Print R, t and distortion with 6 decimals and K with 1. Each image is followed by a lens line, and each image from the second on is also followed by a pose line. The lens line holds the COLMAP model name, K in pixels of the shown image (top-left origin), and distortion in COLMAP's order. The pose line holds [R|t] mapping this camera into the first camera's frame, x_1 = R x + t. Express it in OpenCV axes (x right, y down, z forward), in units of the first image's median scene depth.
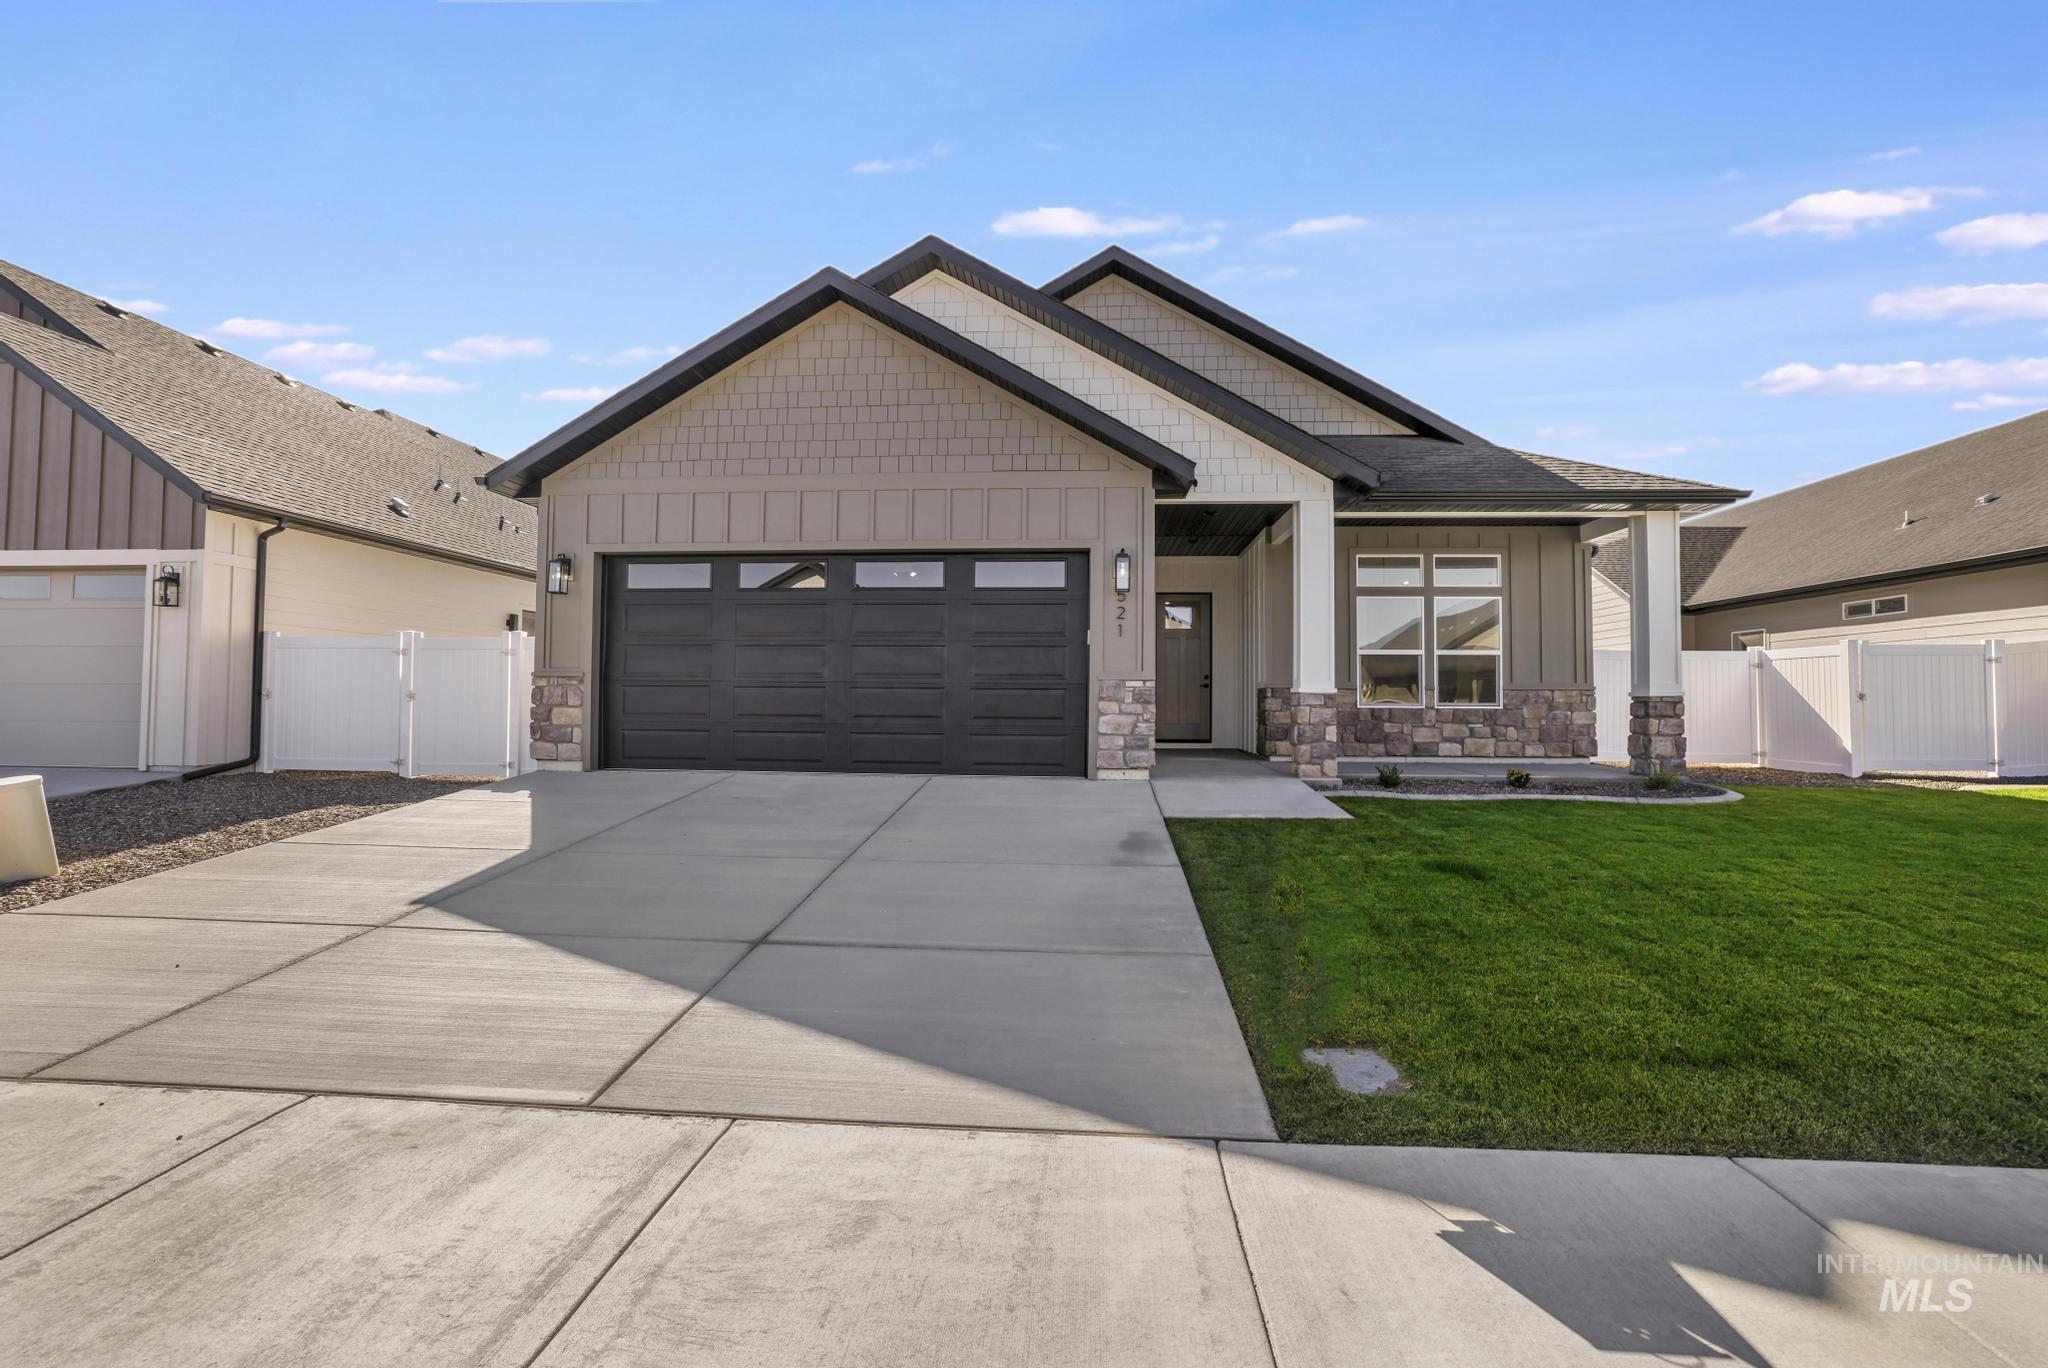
lens RADIAL K [[886.2, 0, 1015.4], [0, 886.2, 675.6], [0, 0, 1]] dist [-0.053513, 0.020802]
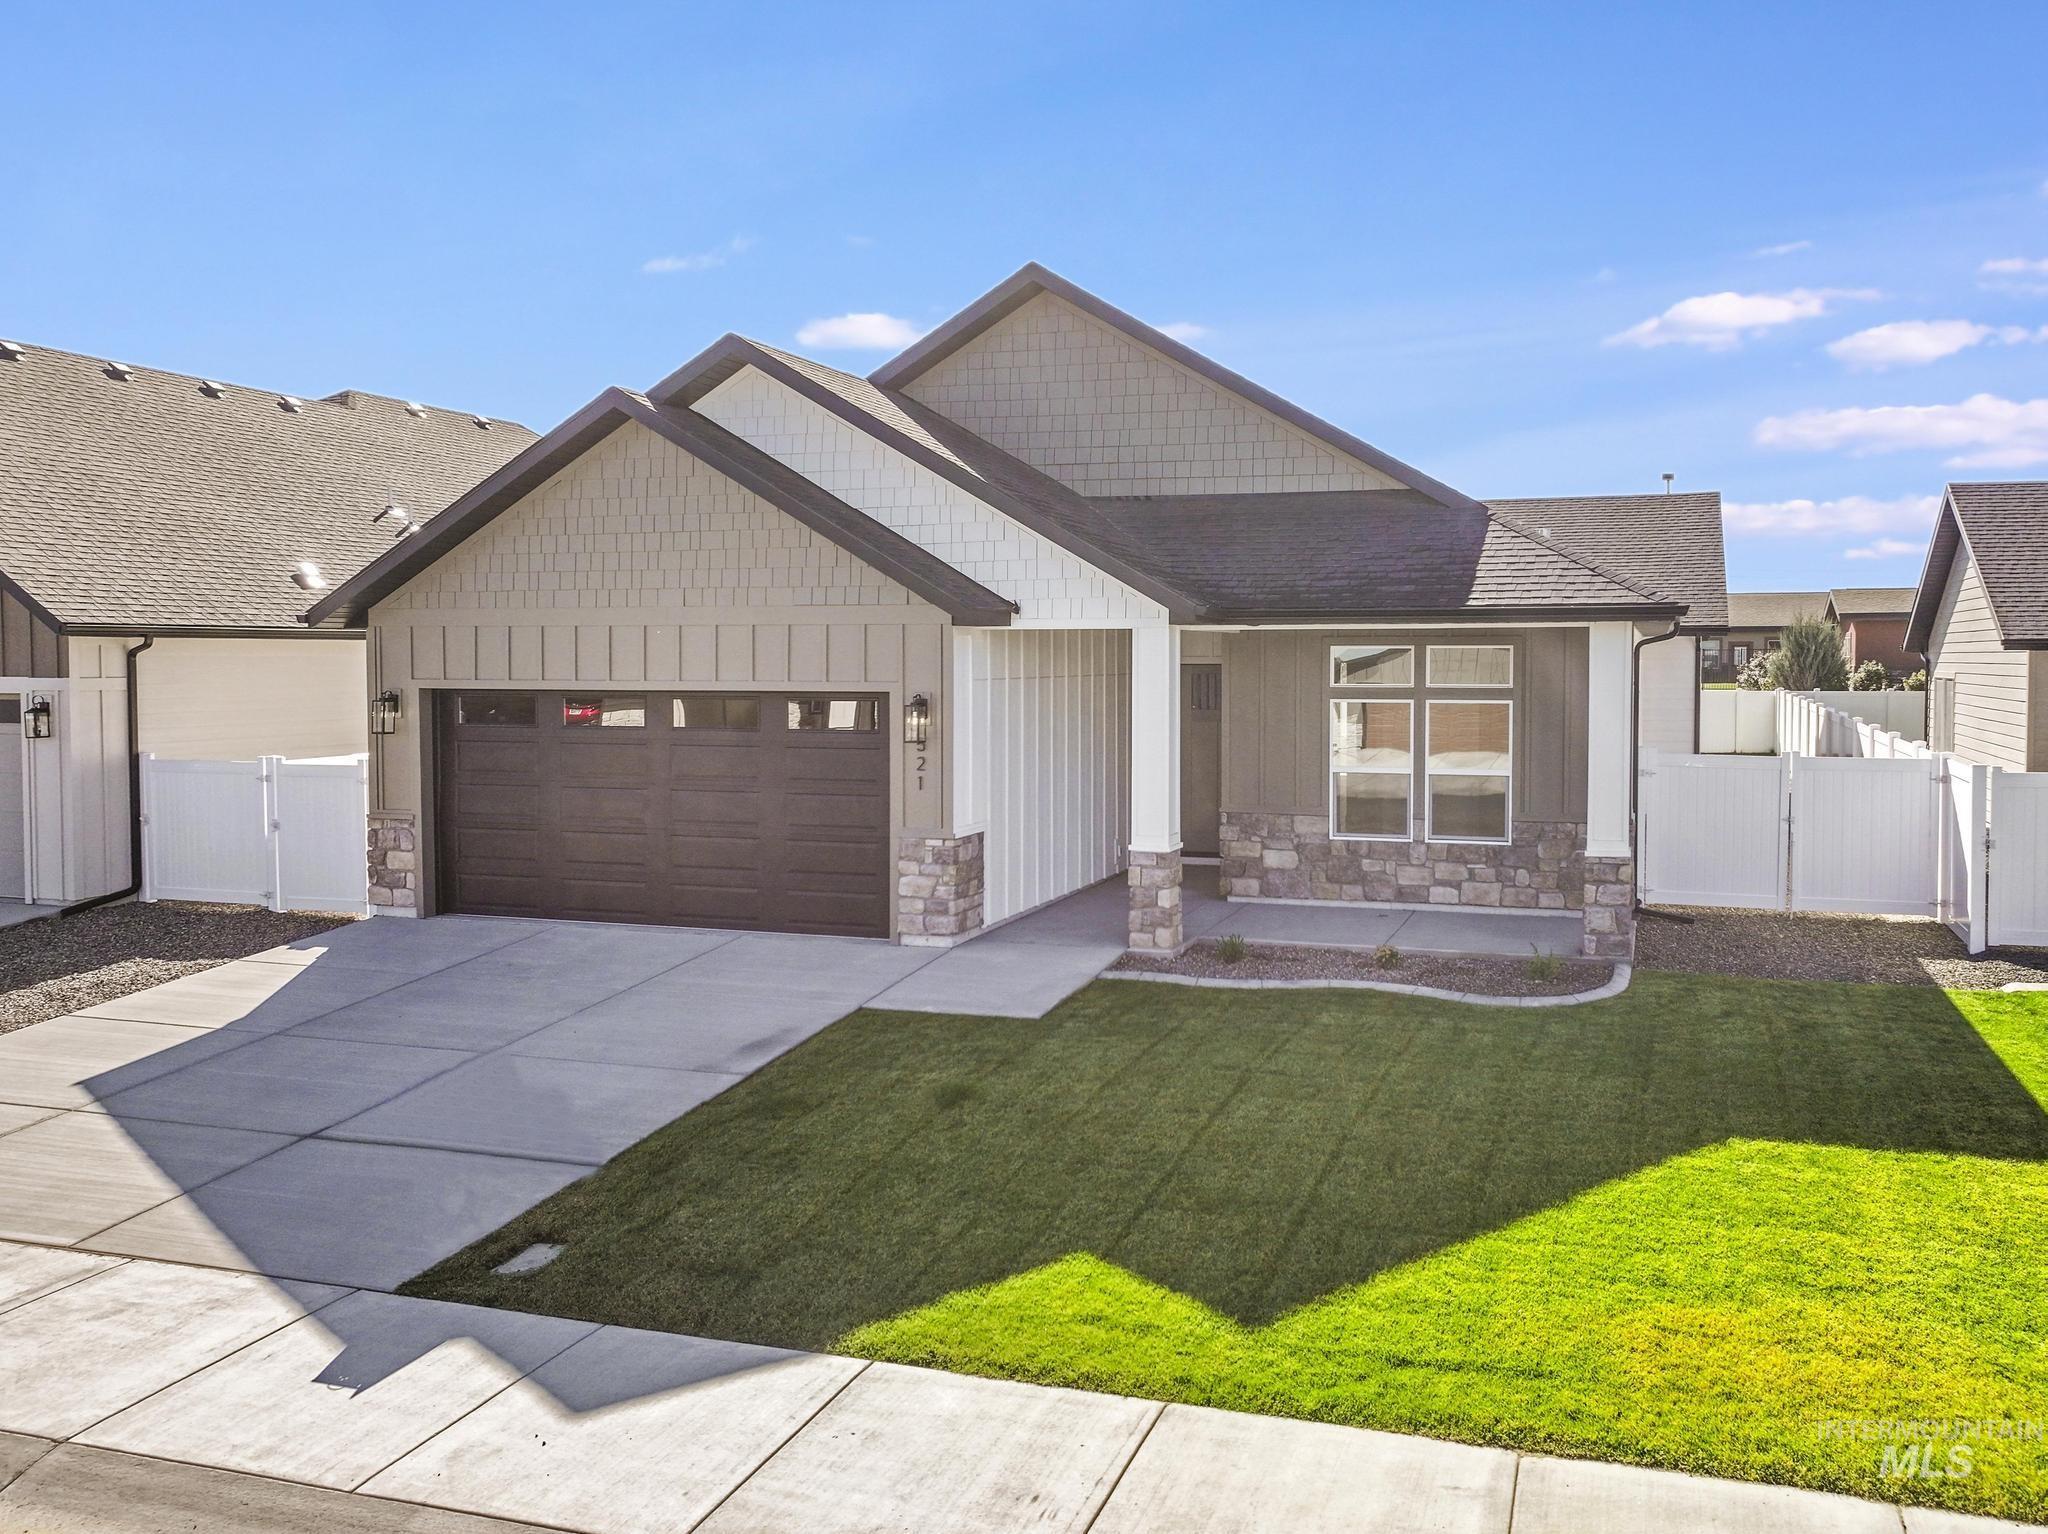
lens RADIAL K [[1497.5, 0, 1242.9], [0, 1497.5, 674.7], [0, 0, 1]] dist [-0.003967, 0.003281]
pose [[0.981244, -0.007013, -0.192643, 0.700969], [0.016341, 0.998767, 0.046876, -0.216480], [0.192077, -0.049145, 0.980149, -0.411143]]
